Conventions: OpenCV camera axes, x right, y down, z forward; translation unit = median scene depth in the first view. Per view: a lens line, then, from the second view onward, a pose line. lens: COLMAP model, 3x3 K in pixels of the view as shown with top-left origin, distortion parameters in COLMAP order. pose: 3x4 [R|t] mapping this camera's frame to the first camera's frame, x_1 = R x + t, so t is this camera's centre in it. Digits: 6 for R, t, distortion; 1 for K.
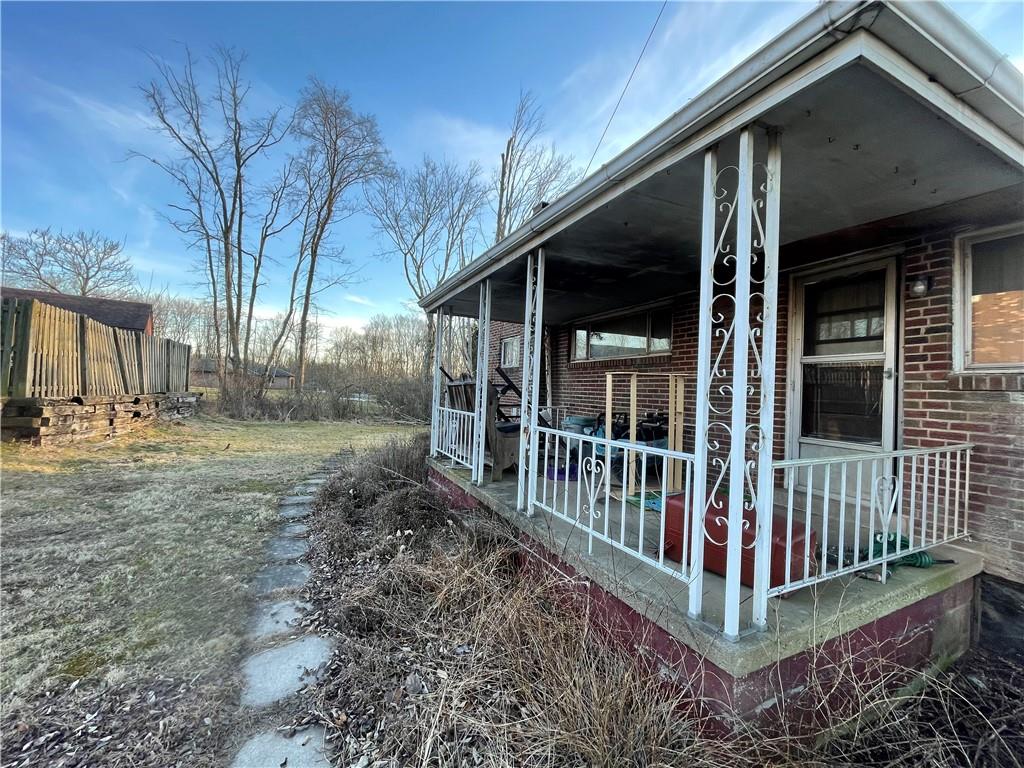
lens RADIAL K [[410.2, 0, 512.0], [0, 410.2, 384.0], [0, 0, 1]] dist [0.000117, 0.000099]
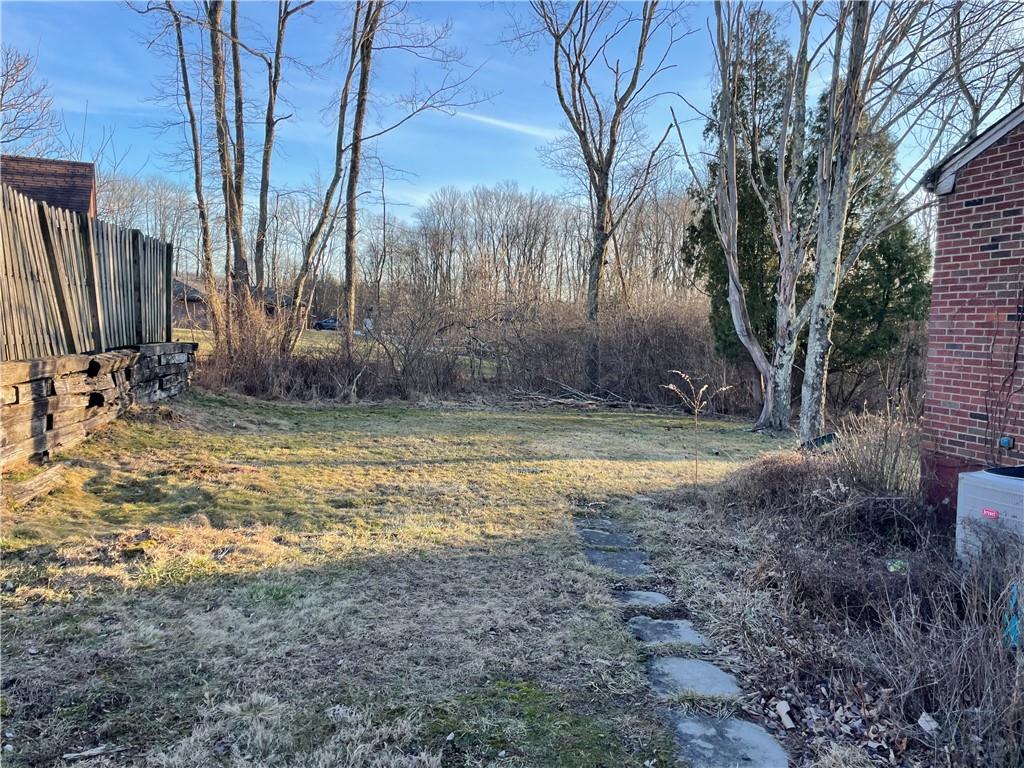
lens RADIAL K [[739.2, 0, 512.0], [0, 739.2, 384.0], [0, 0, 1]] dist [0.000771, -0.002795]
pose [[0.981071, 0.005717, -0.193564, -0.182677], [0.012307, 0.995703, 0.091788, -0.005214], [0.193257, -0.092433, 0.976784, 0.177570]]
